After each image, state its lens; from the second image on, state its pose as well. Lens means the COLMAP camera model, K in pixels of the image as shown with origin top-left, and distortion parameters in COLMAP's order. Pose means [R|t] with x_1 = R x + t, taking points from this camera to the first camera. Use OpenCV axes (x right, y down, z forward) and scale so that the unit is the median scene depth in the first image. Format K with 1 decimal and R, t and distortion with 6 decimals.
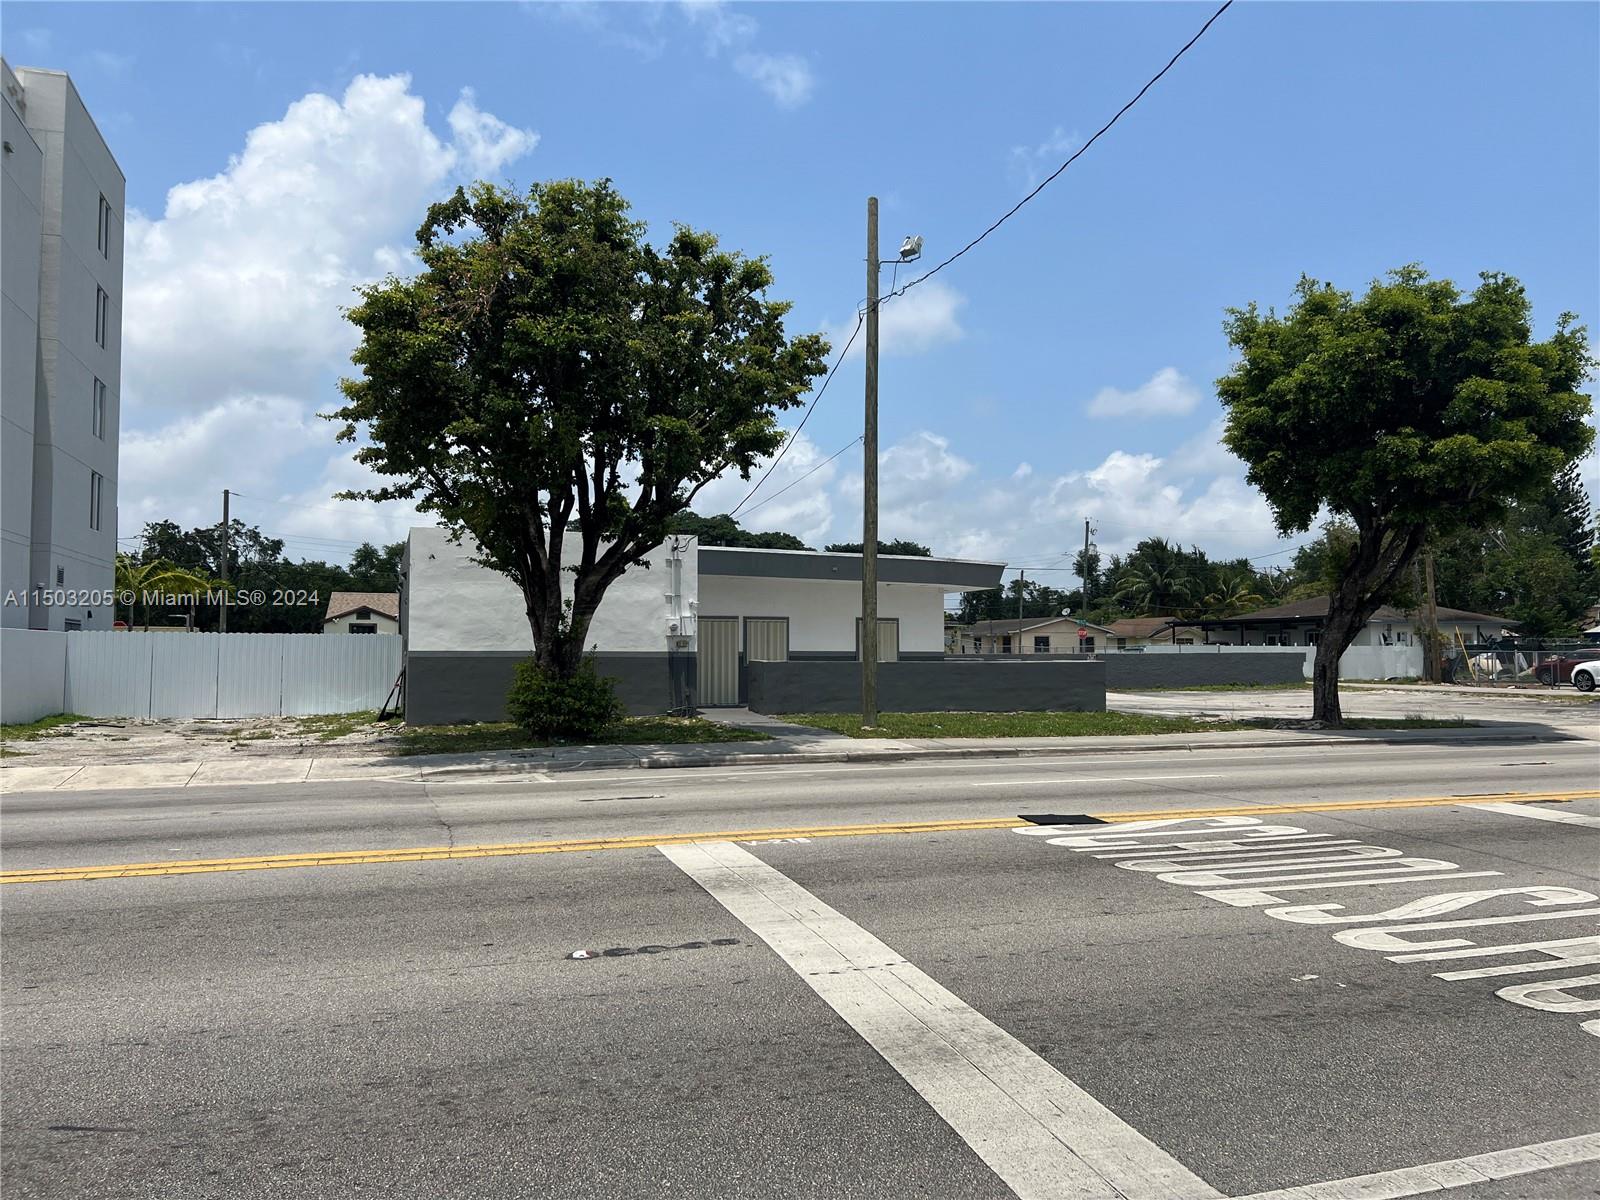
lens RADIAL K [[1218.6, 0, 792.8], [0, 1218.6, 590.5], [0, 0, 1]] dist [0.094610, -0.094132]
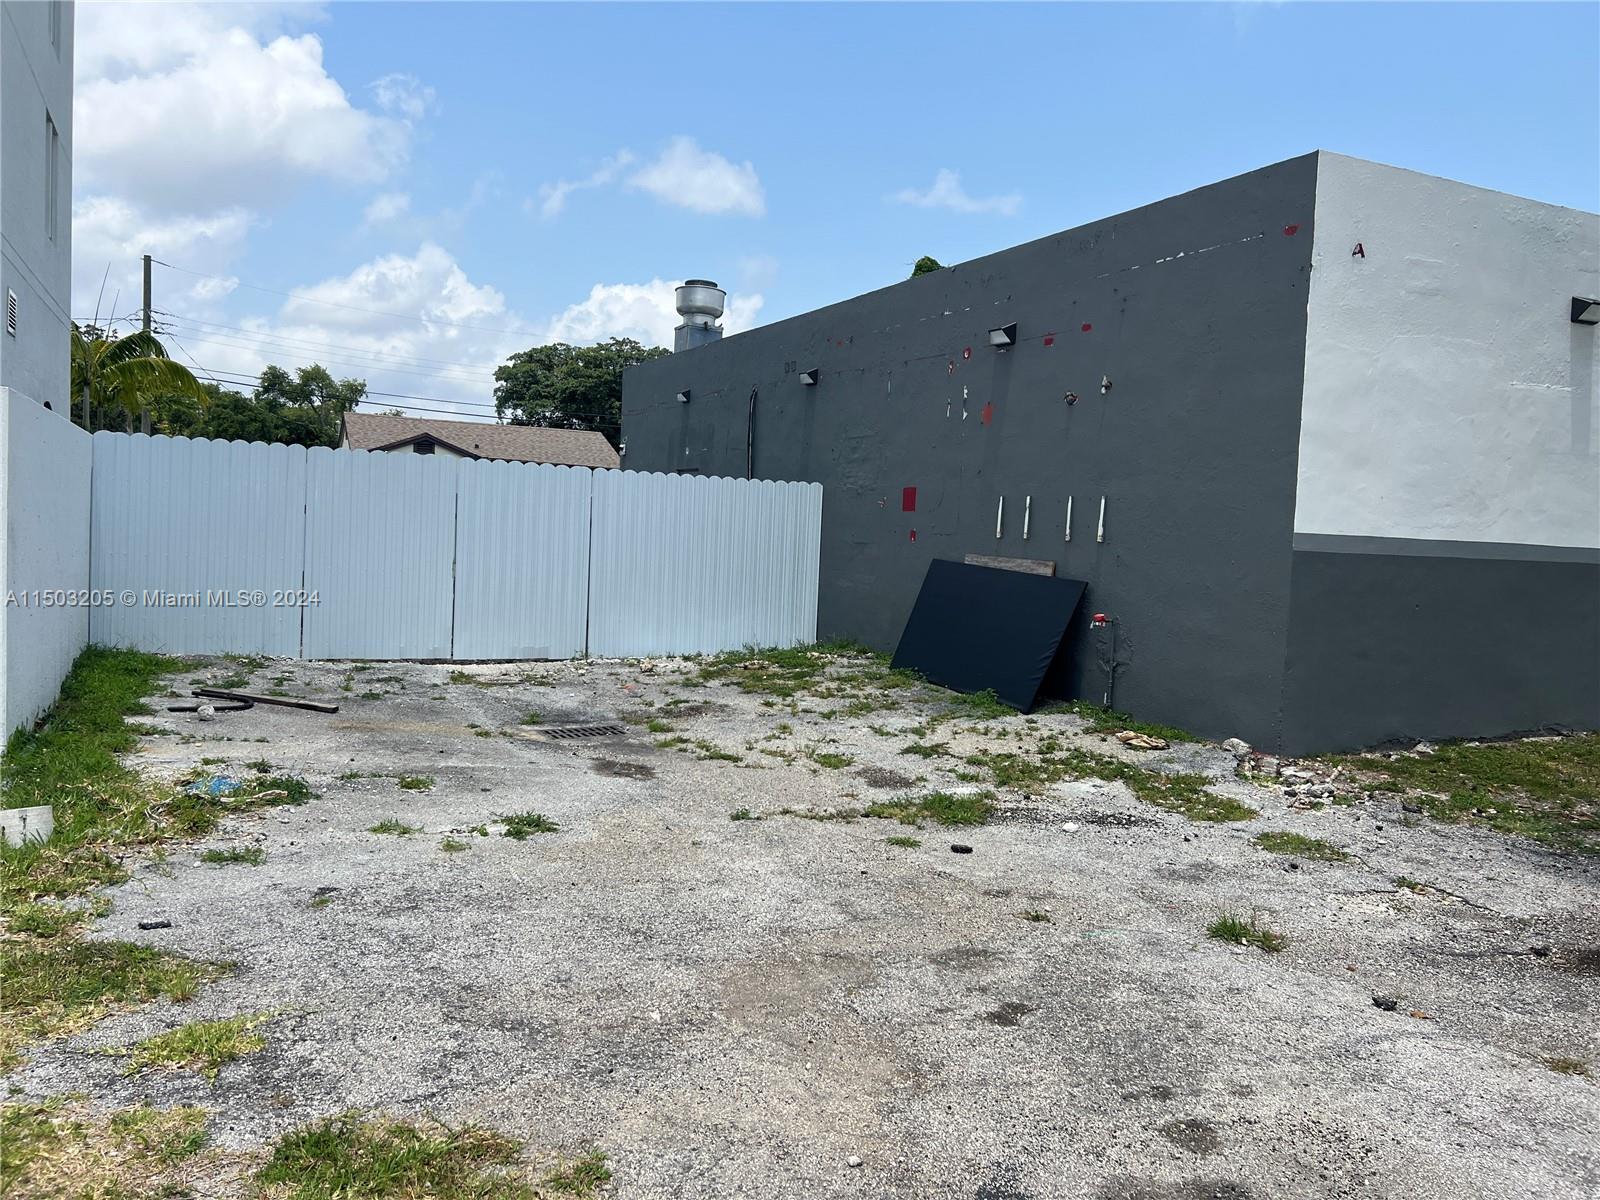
lens RADIAL K [[1220.0, 0, 788.6], [0, 1220.0, 594.2], [0, 0, 1]] dist [0.067503, -0.084145]
pose [[0.990041, 0.035982, 0.136106, -0.547634], [-0.050570, 0.993155, 0.105289, 0.041809], [-0.131386, -0.111123, 0.985083, 0.767785]]
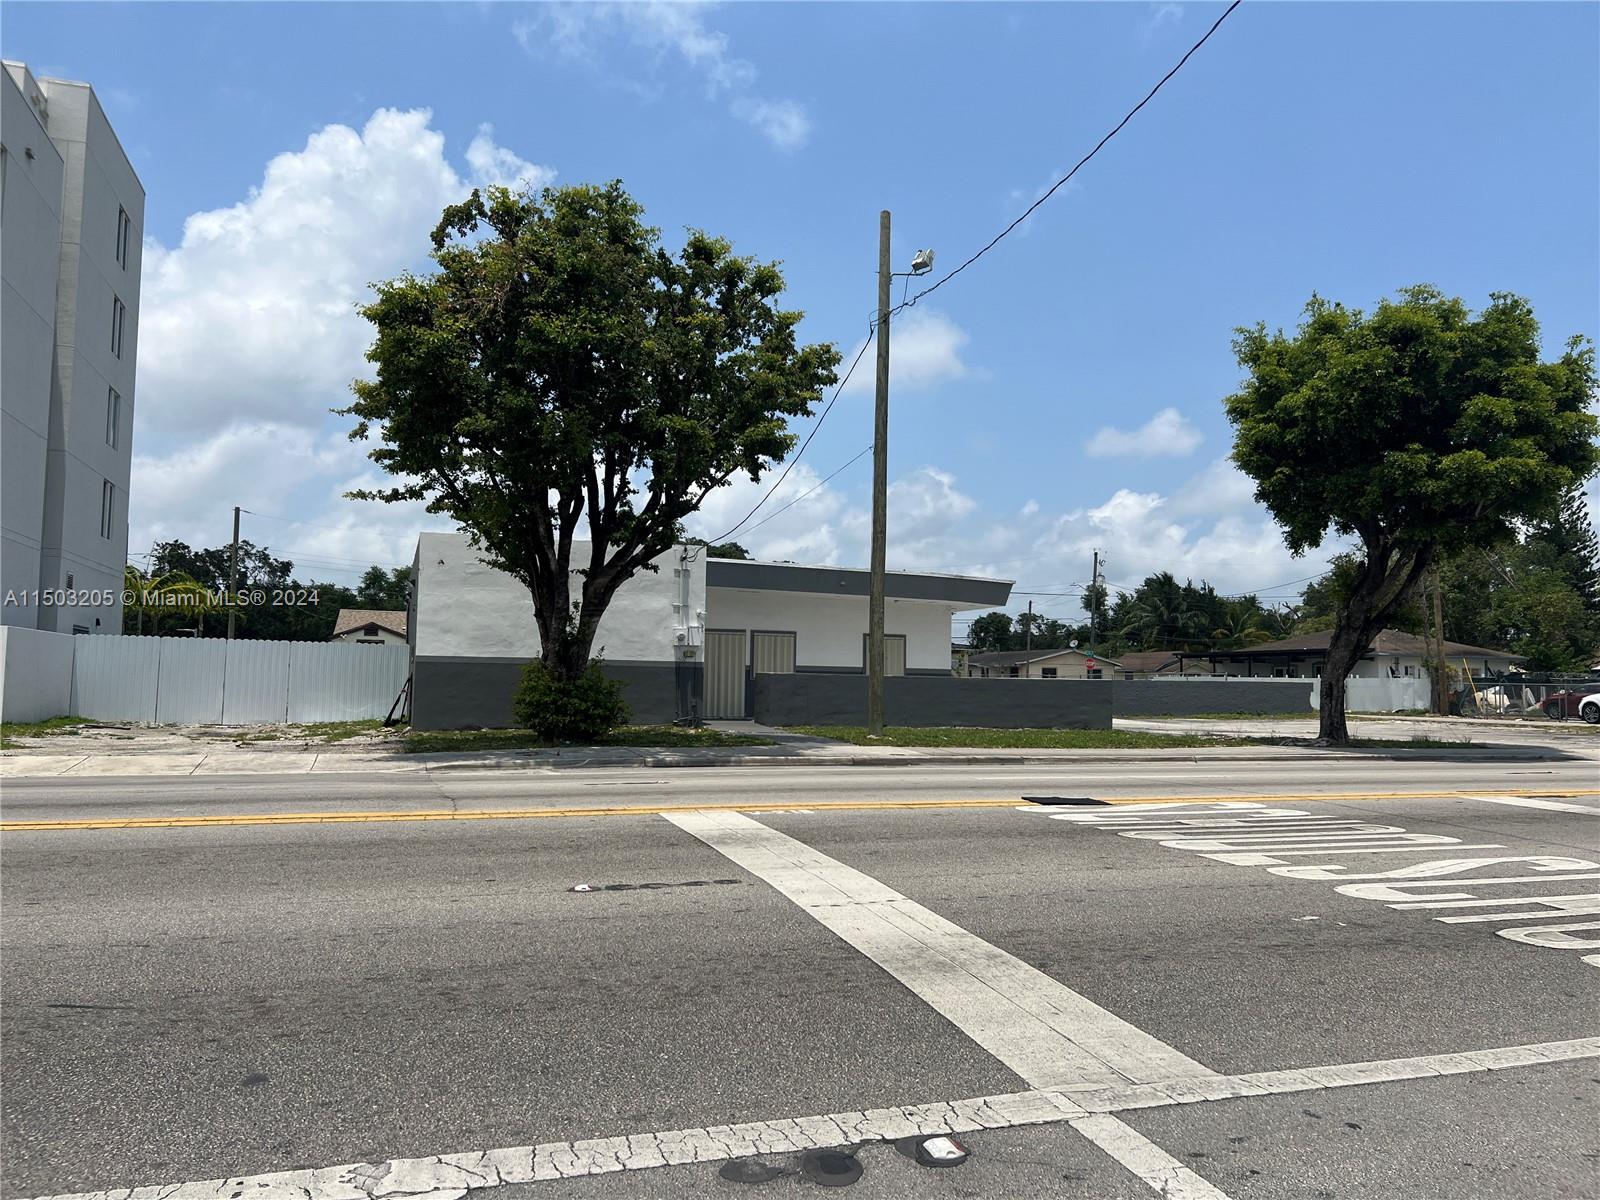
lens RADIAL K [[1217.8, 0, 800.0], [0, 1217.8, 600.0], [0, 0, 1]] dist [0.099418, -0.101835]
pose [[0.999891, 0.014727, -0.000937, 0.000625], [-0.014743, 0.999676, -0.020772, 0.022526], [0.000631, 0.020784, 0.999784, -0.001301]]
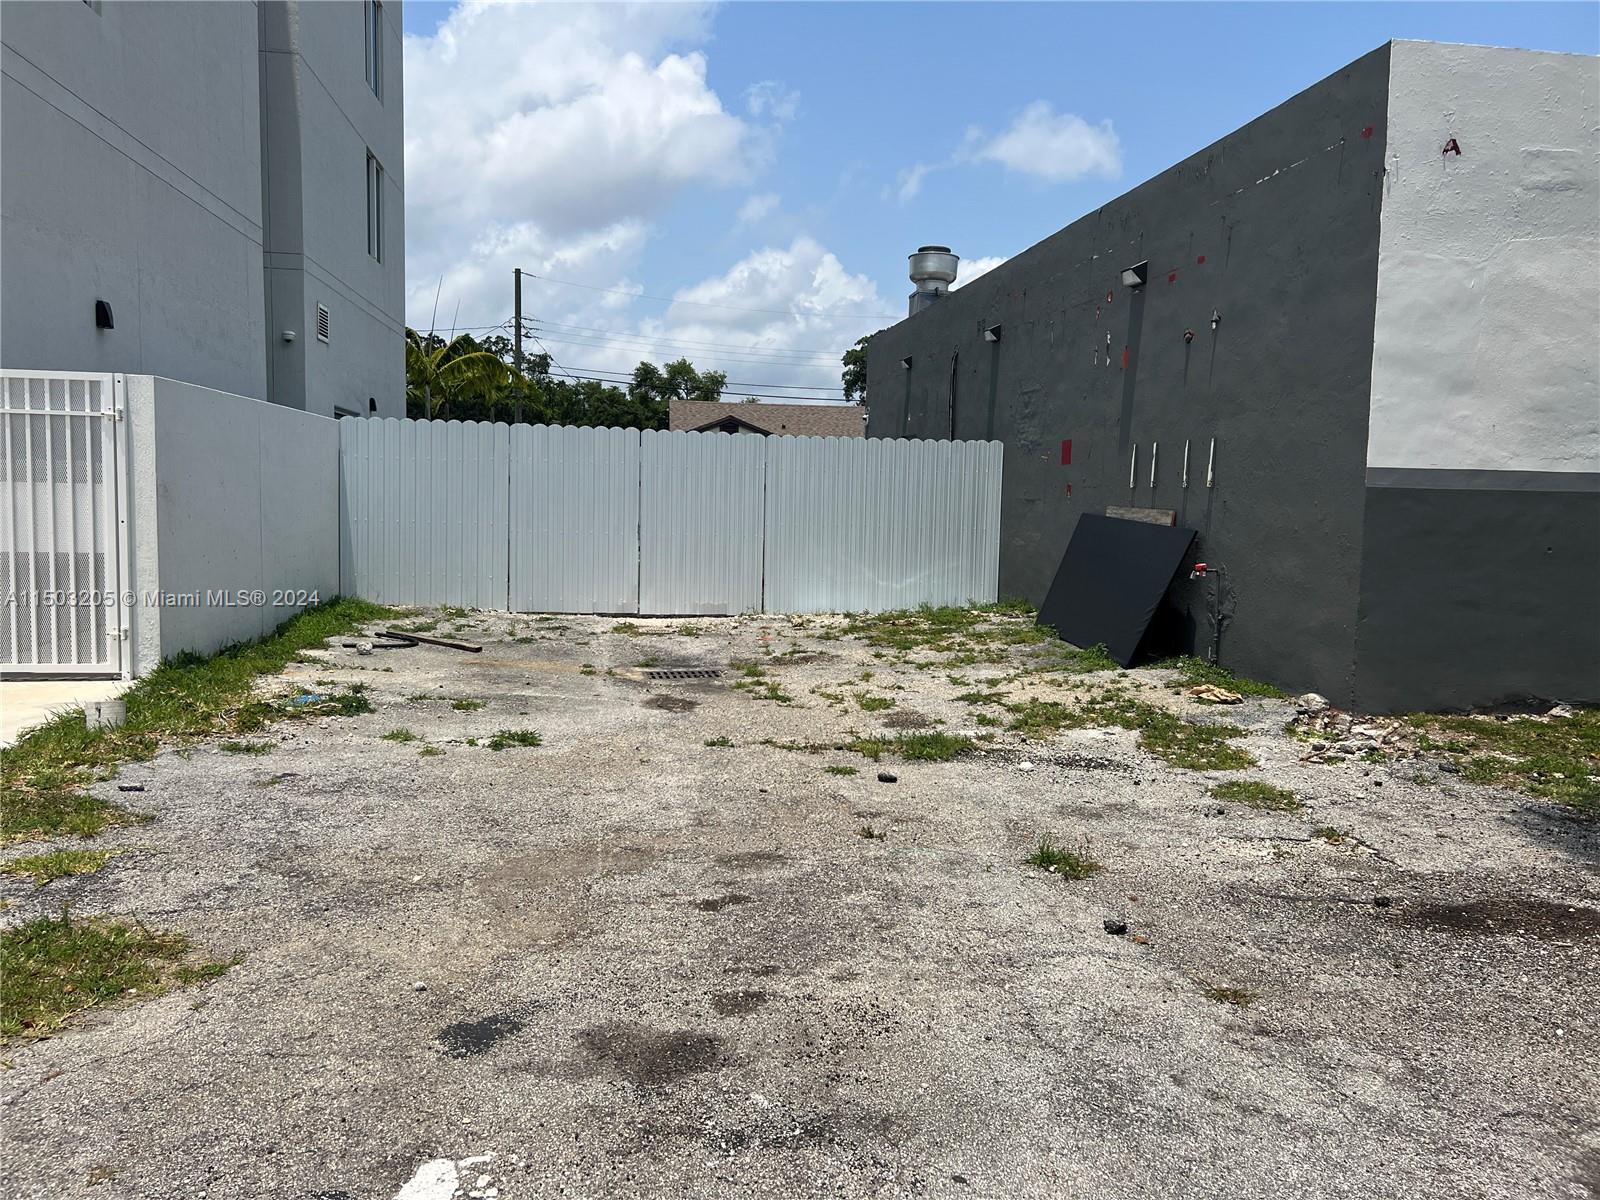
lens RADIAL K [[1220.0, 0, 788.6], [0, 1220.0, 594.2], [0, 0, 1]] dist [0.067503, -0.084145]
pose [[0.984580, 0.035628, -0.171267, -0.444444], [-0.013064, 0.991282, 0.131111, 0.047067], [0.174445, -0.126852, 0.976462, 0.754060]]
